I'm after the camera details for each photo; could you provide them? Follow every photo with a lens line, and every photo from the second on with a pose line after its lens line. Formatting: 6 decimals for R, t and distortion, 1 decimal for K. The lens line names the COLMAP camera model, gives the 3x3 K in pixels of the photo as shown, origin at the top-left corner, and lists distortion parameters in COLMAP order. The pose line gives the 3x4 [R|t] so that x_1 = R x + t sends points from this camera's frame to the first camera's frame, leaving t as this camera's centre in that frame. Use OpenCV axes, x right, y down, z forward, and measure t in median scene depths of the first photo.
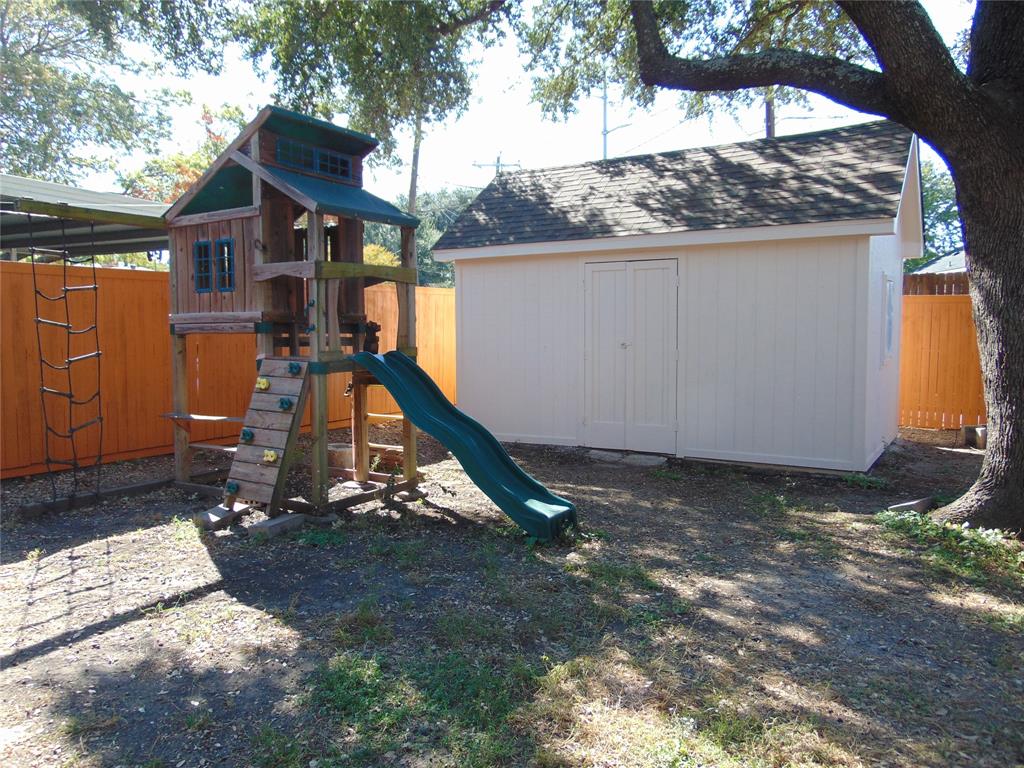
lens RADIAL K [[773.2, 0, 510.2], [0, 773.2, 384.9], [0, 0, 1]] dist [-0.024084, 0.061375]
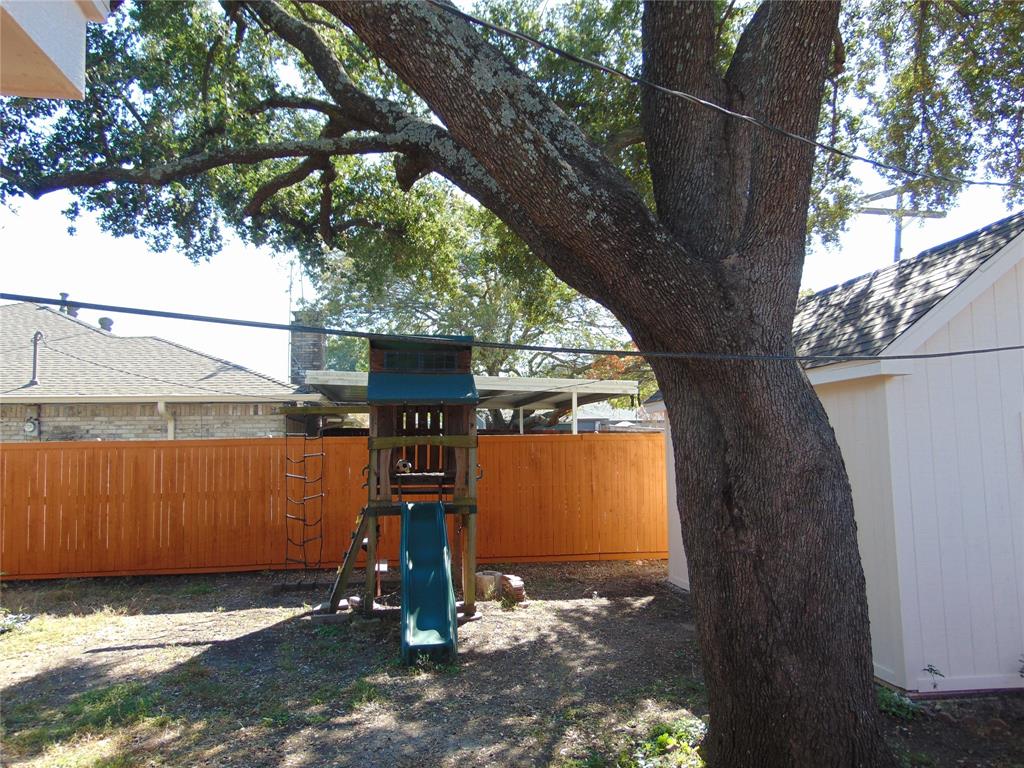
lens RADIAL K [[773.2, 0, 512.6], [0, 773.2, 379.1], [0, 0, 1]] dist [-0.024084, 0.061375]
pose [[0.636063, -0.076391, -0.767846, 0.999469], [-0.044901, 0.989737, -0.135660, -0.080161], [0.770330, 0.120765, 0.626106, 0.265560]]
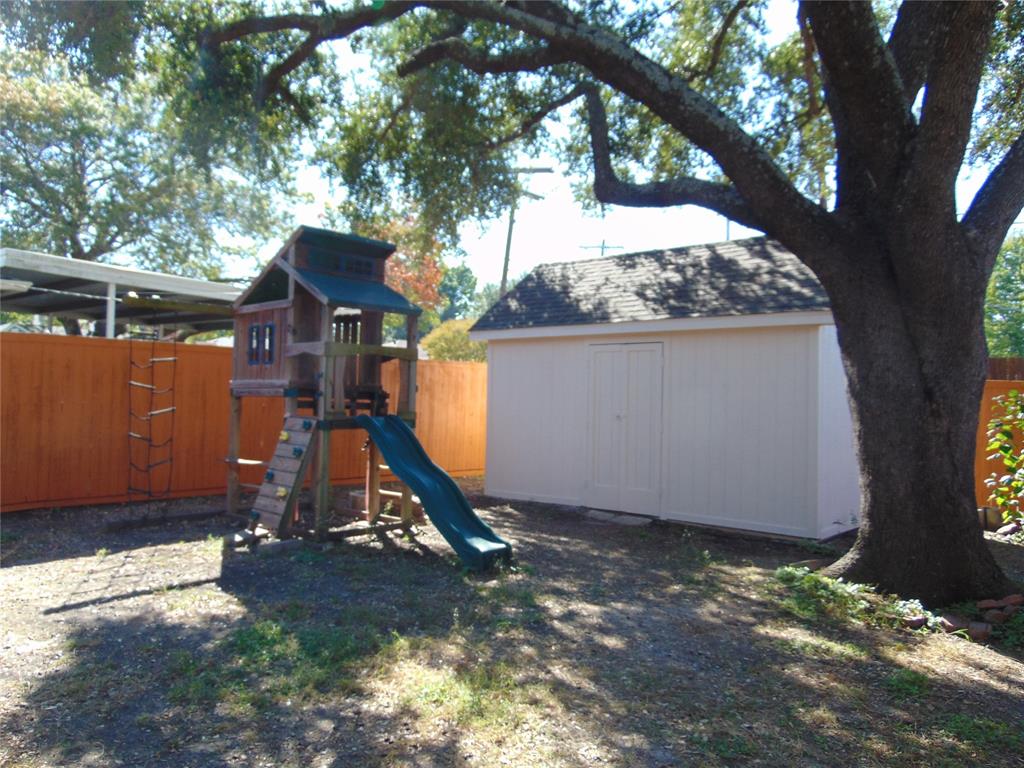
lens RADIAL K [[773.2, 0, 510.7], [0, 773.2, 387.2], [0, 0, 1]] dist [-0.024084, 0.061375]
pose [[0.984680, 0.023923, -0.172723, 0.263579], [-0.039725, 0.995273, -0.088618, 0.015904], [0.169787, 0.094122, 0.980976, -0.199646]]
